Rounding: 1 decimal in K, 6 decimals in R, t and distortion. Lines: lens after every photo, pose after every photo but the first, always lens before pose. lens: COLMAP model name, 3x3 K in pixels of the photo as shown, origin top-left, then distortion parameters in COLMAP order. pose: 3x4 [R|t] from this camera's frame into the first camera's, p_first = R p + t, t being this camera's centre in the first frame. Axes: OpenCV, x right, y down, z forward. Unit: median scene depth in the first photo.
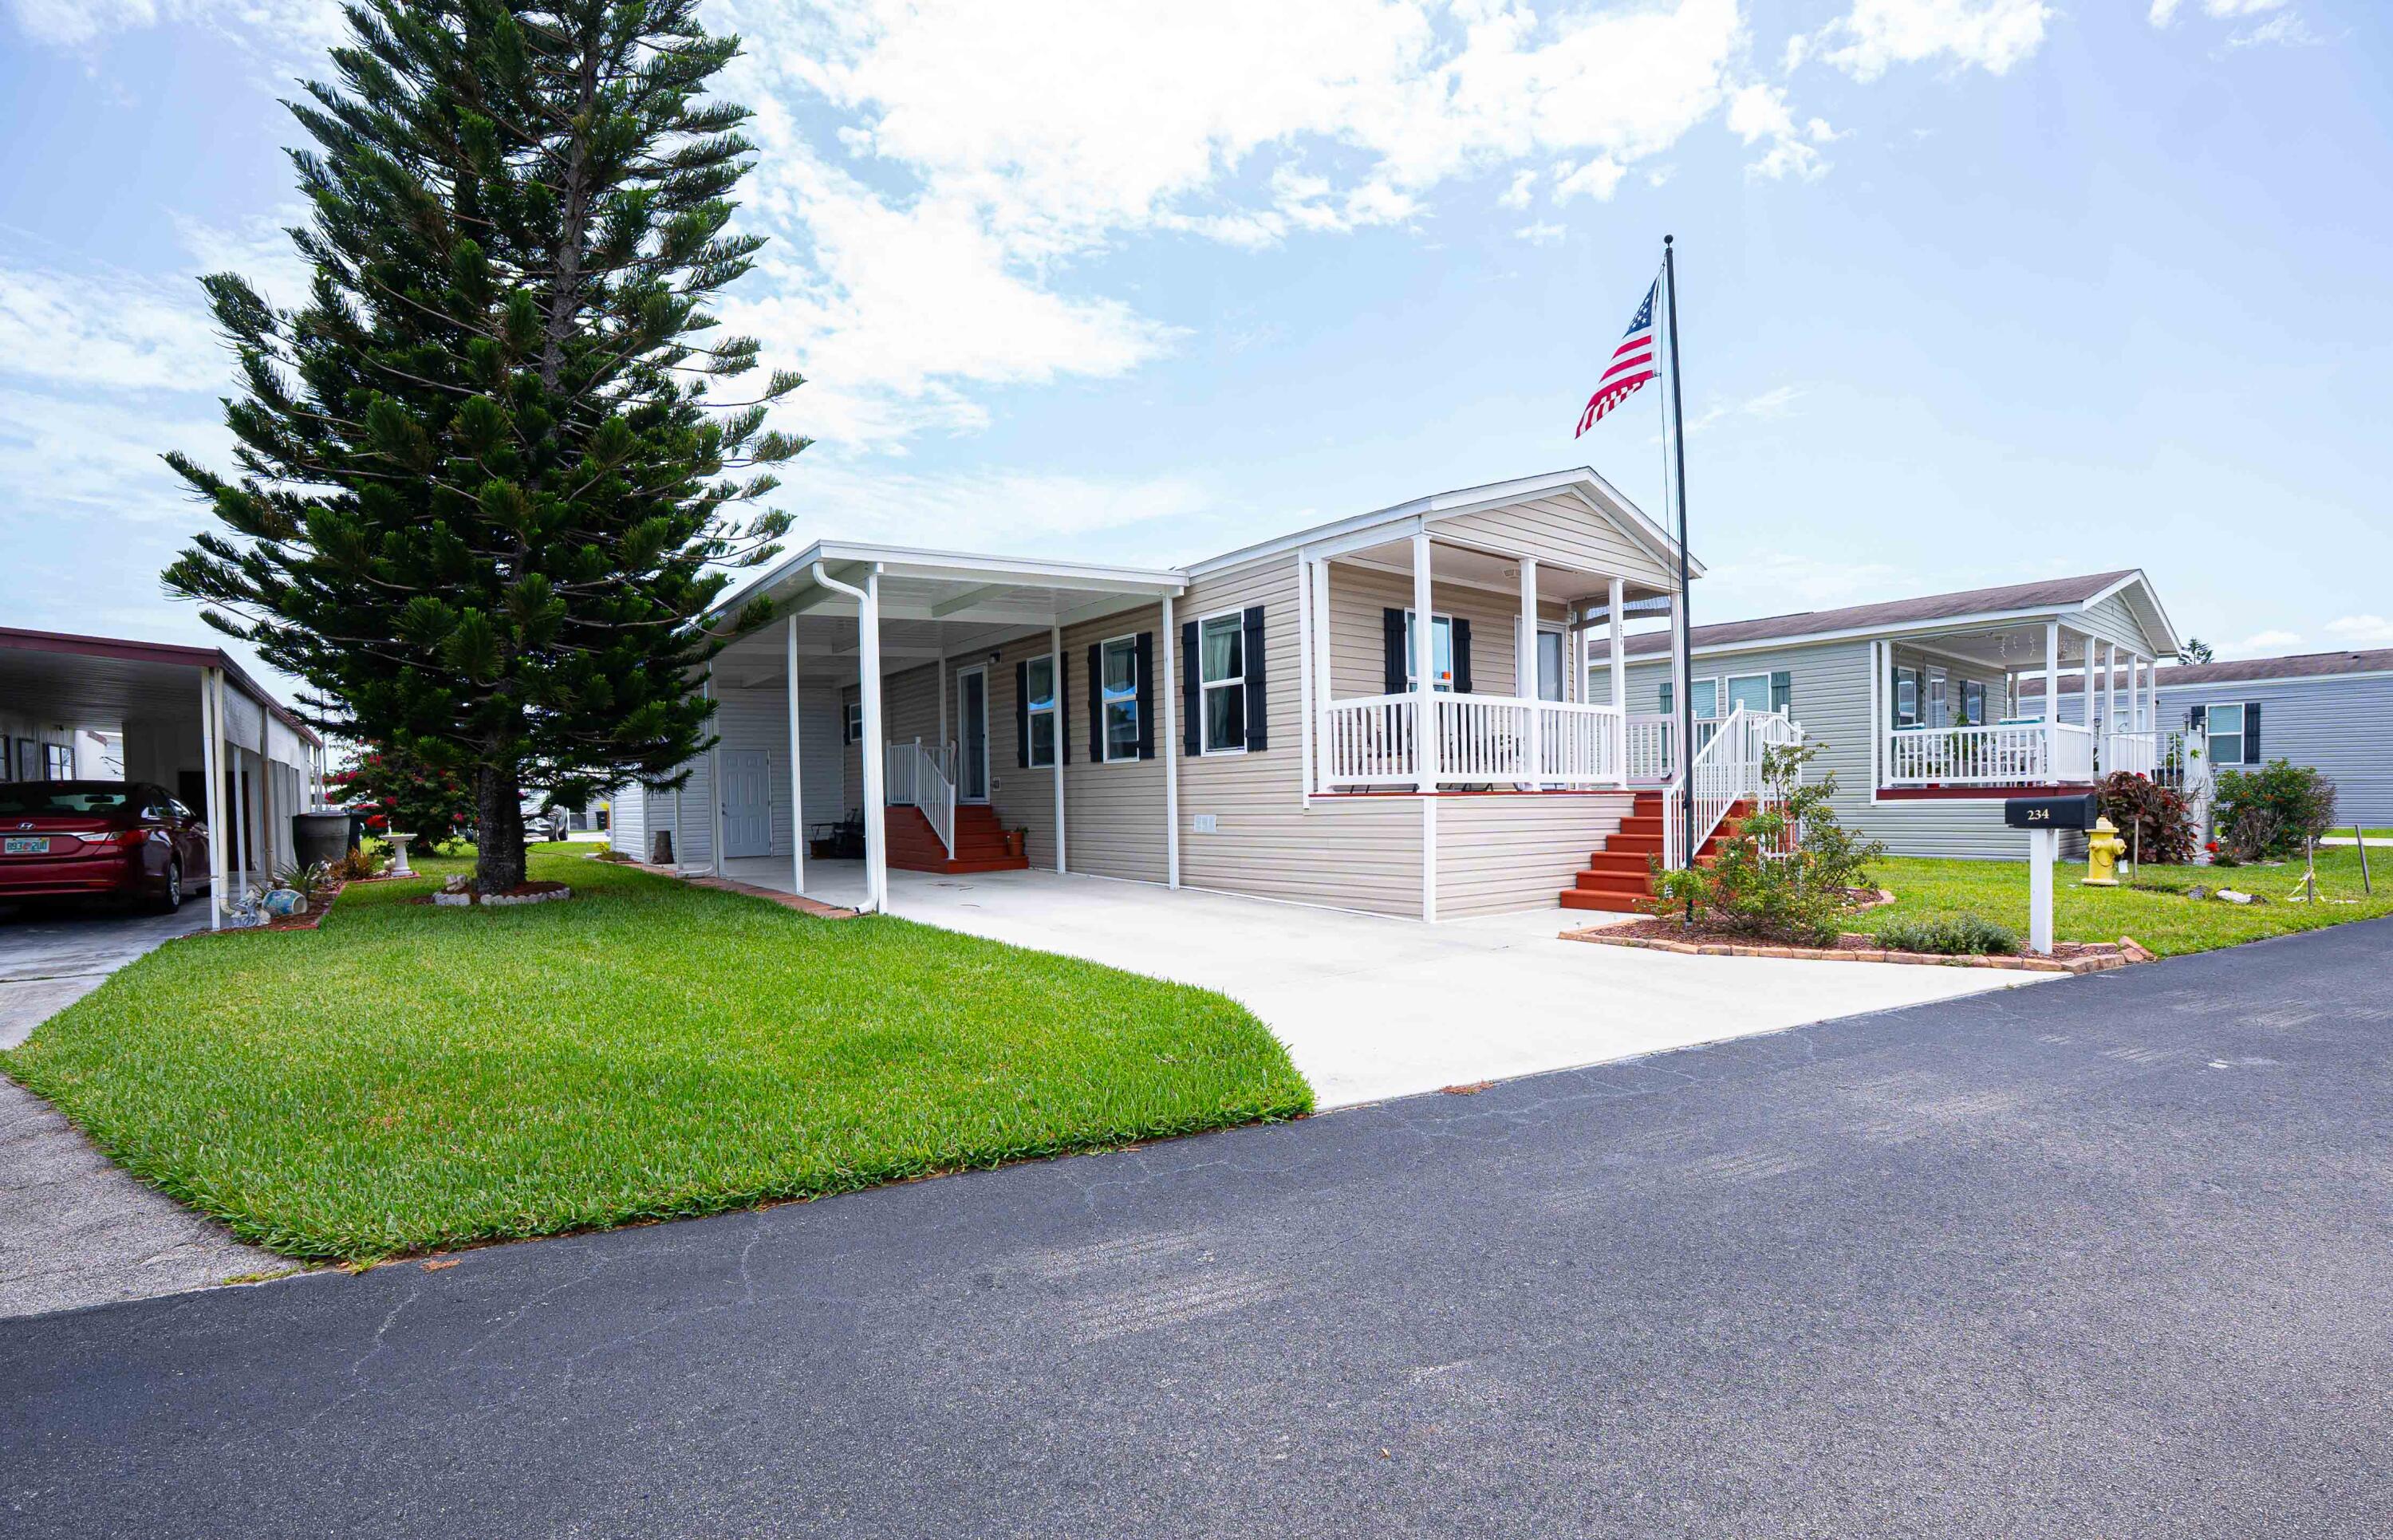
lens RADIAL K [[1083.4, 0, 1244.2], [0, 1083.4, 830.8], [0, 0, 1]] dist [-0.070757, 0.018294]
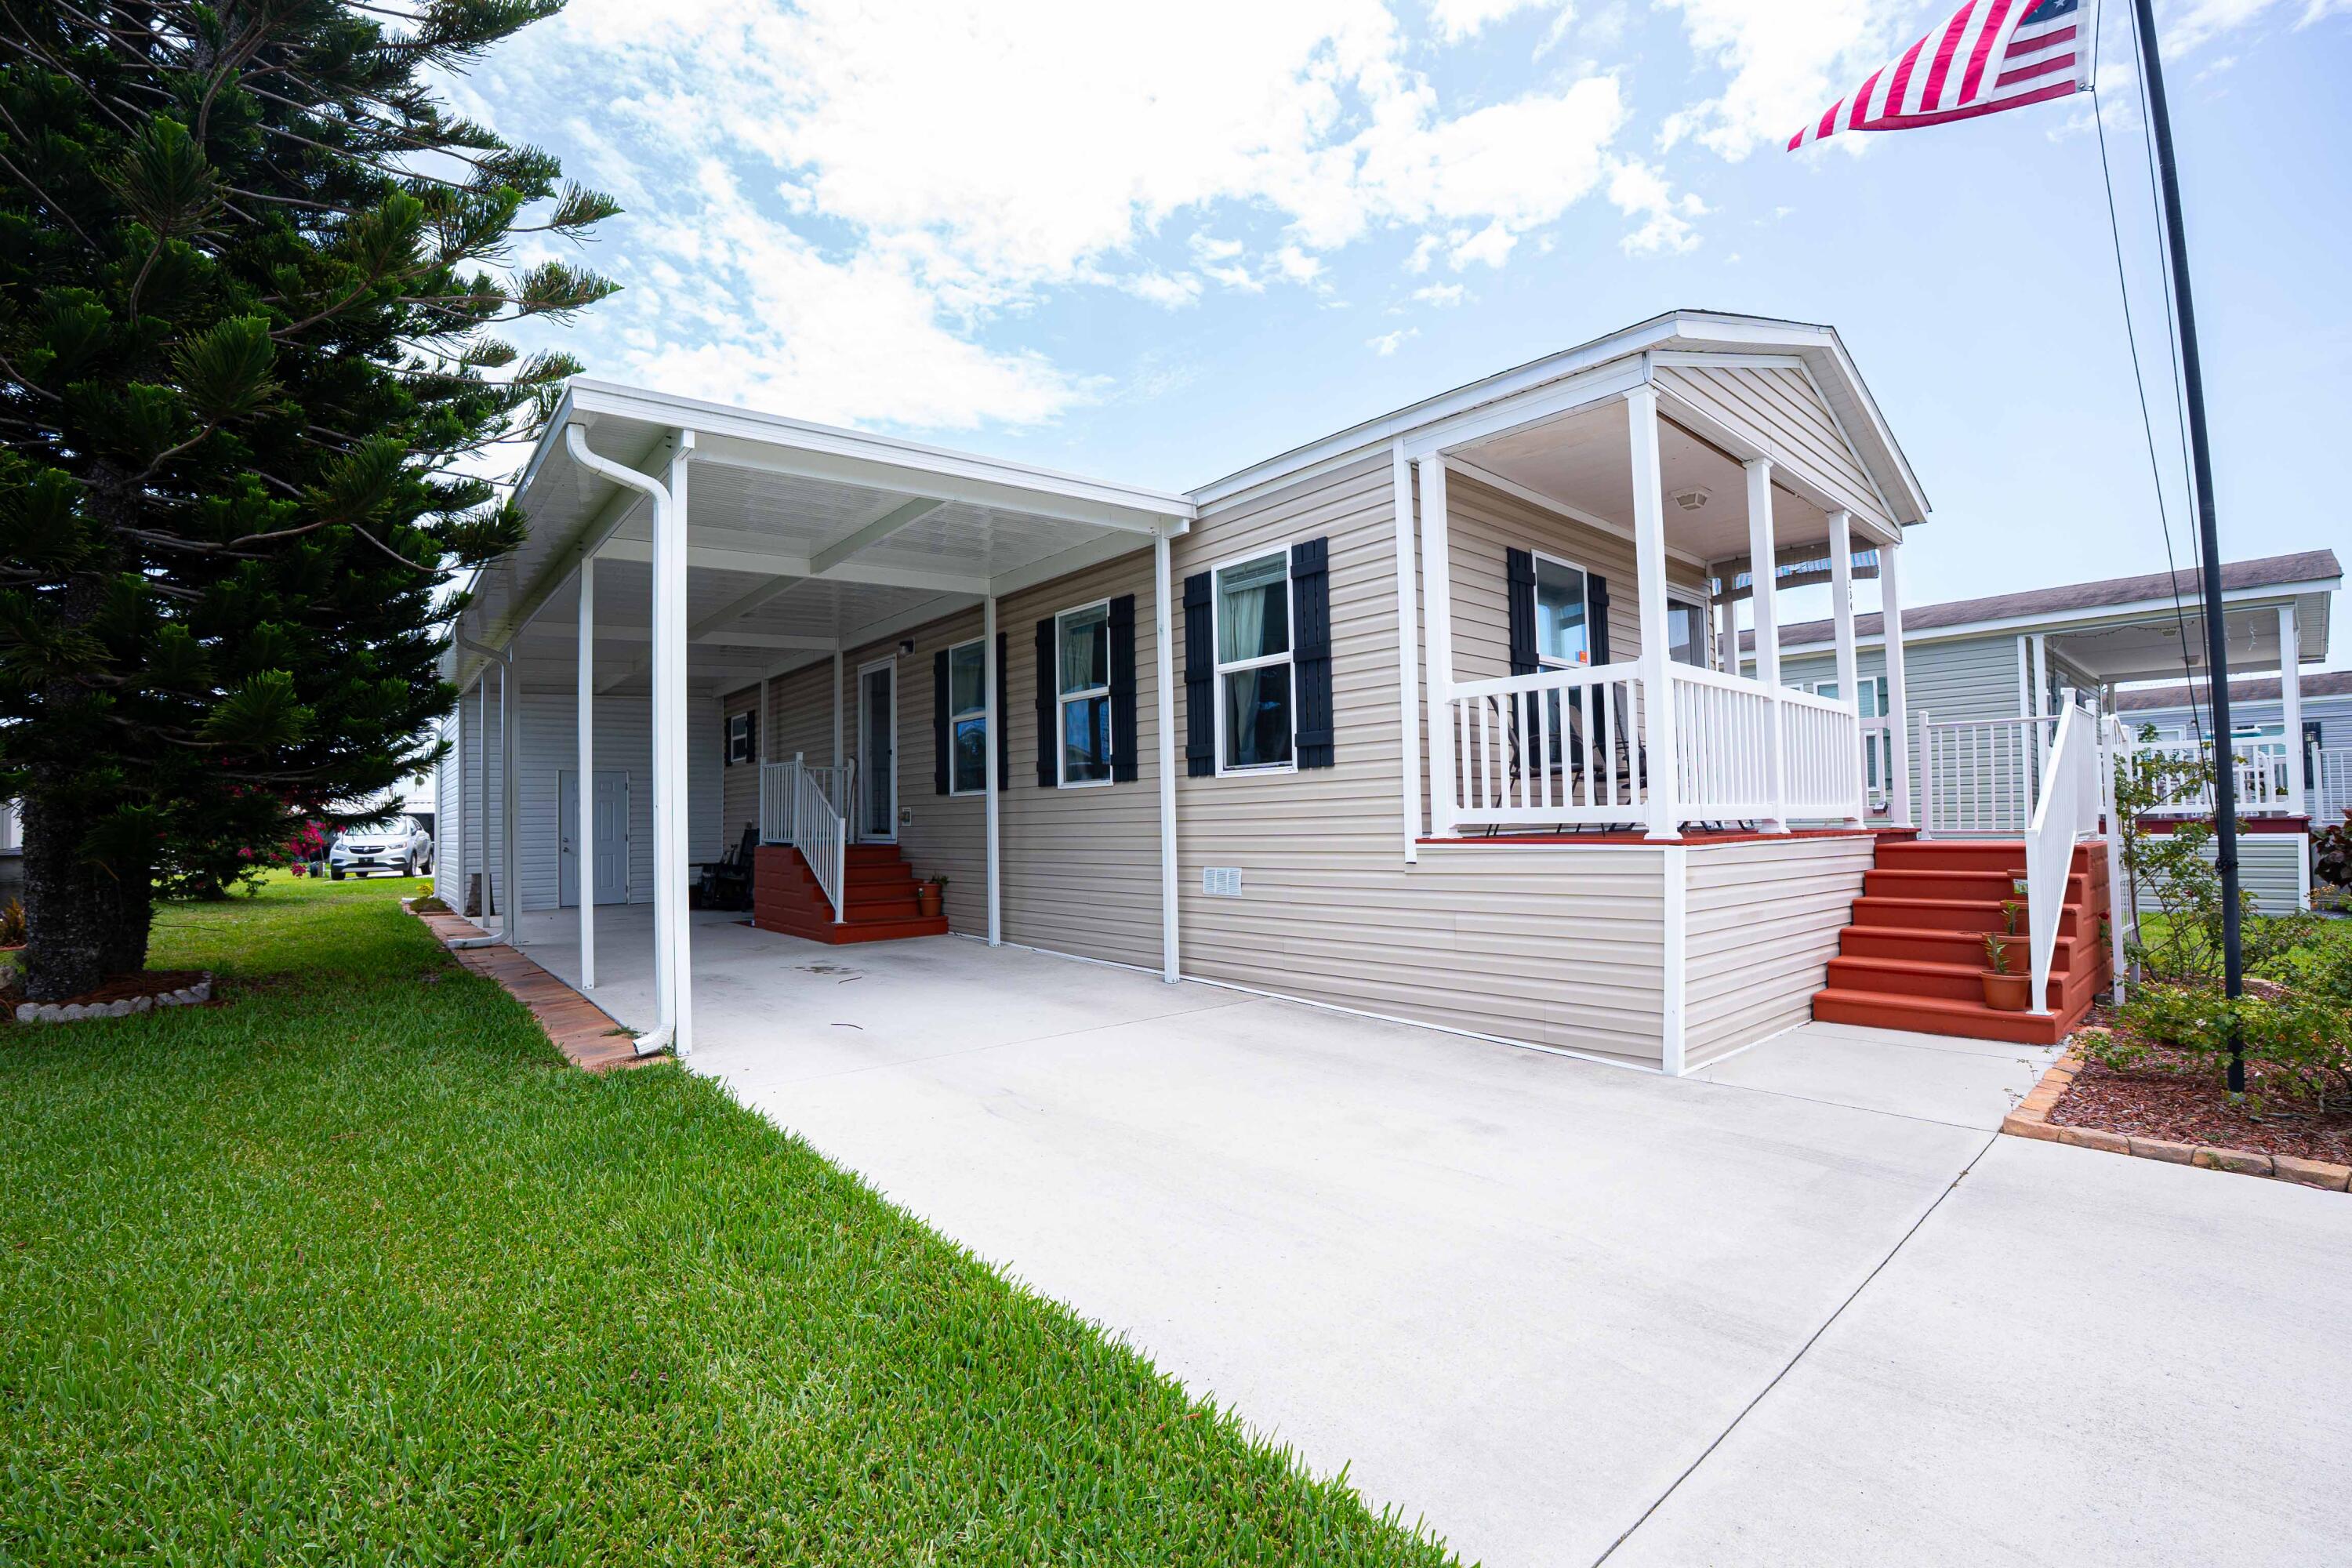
lens RADIAL K [[1044.5, 0, 1177.0], [0, 1044.5, 796.8], [0, 0, 1]] dist [-0.065309, 0.025382]
pose [[0.999877, 0.001736, 0.015602, -0.063504], [-0.000838, 0.998351, -0.057397, -0.018446], [-0.015676, 0.057377, 0.998230, 0.328277]]
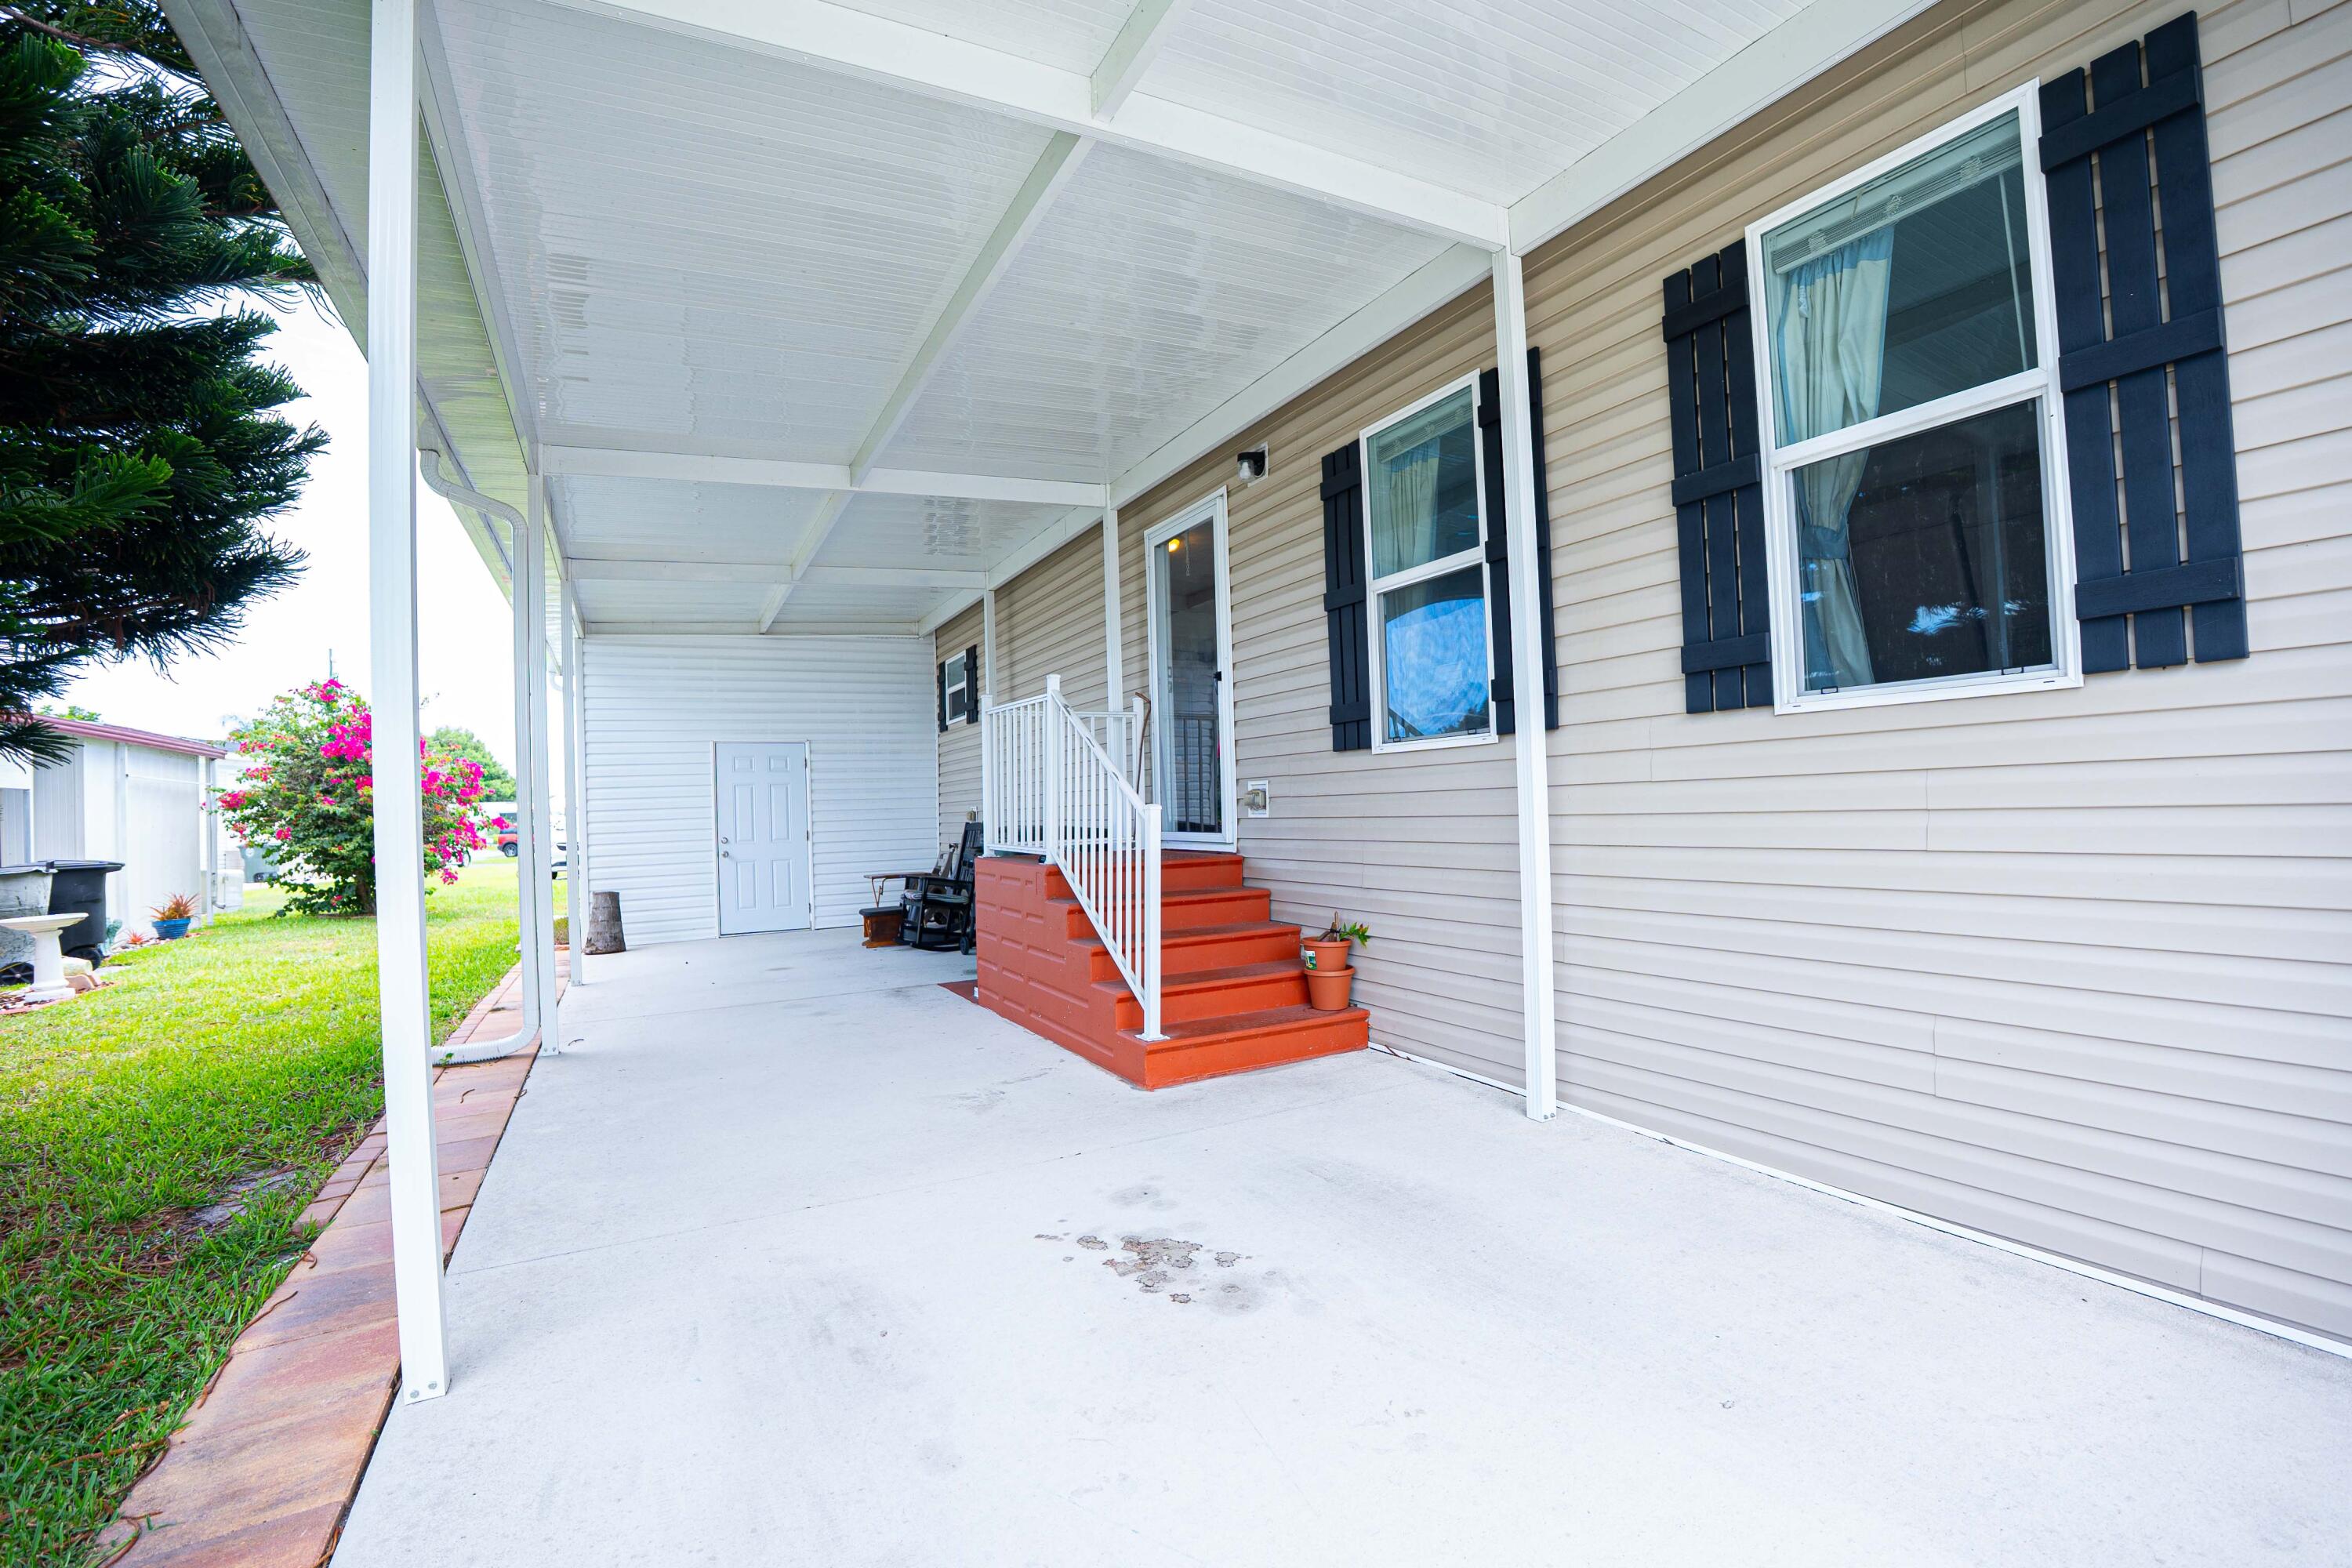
lens RADIAL K [[1081.3, 0, 1169.9], [0, 1081.3, 794.6], [0, 0, 1]] dist [-0.073283, 0.017239]
pose [[0.978943, -0.017248, -0.203406, -0.211410], [0.009180, 0.999136, -0.040544, -0.034433], [0.203929, 0.037823, 0.978255, 0.722711]]
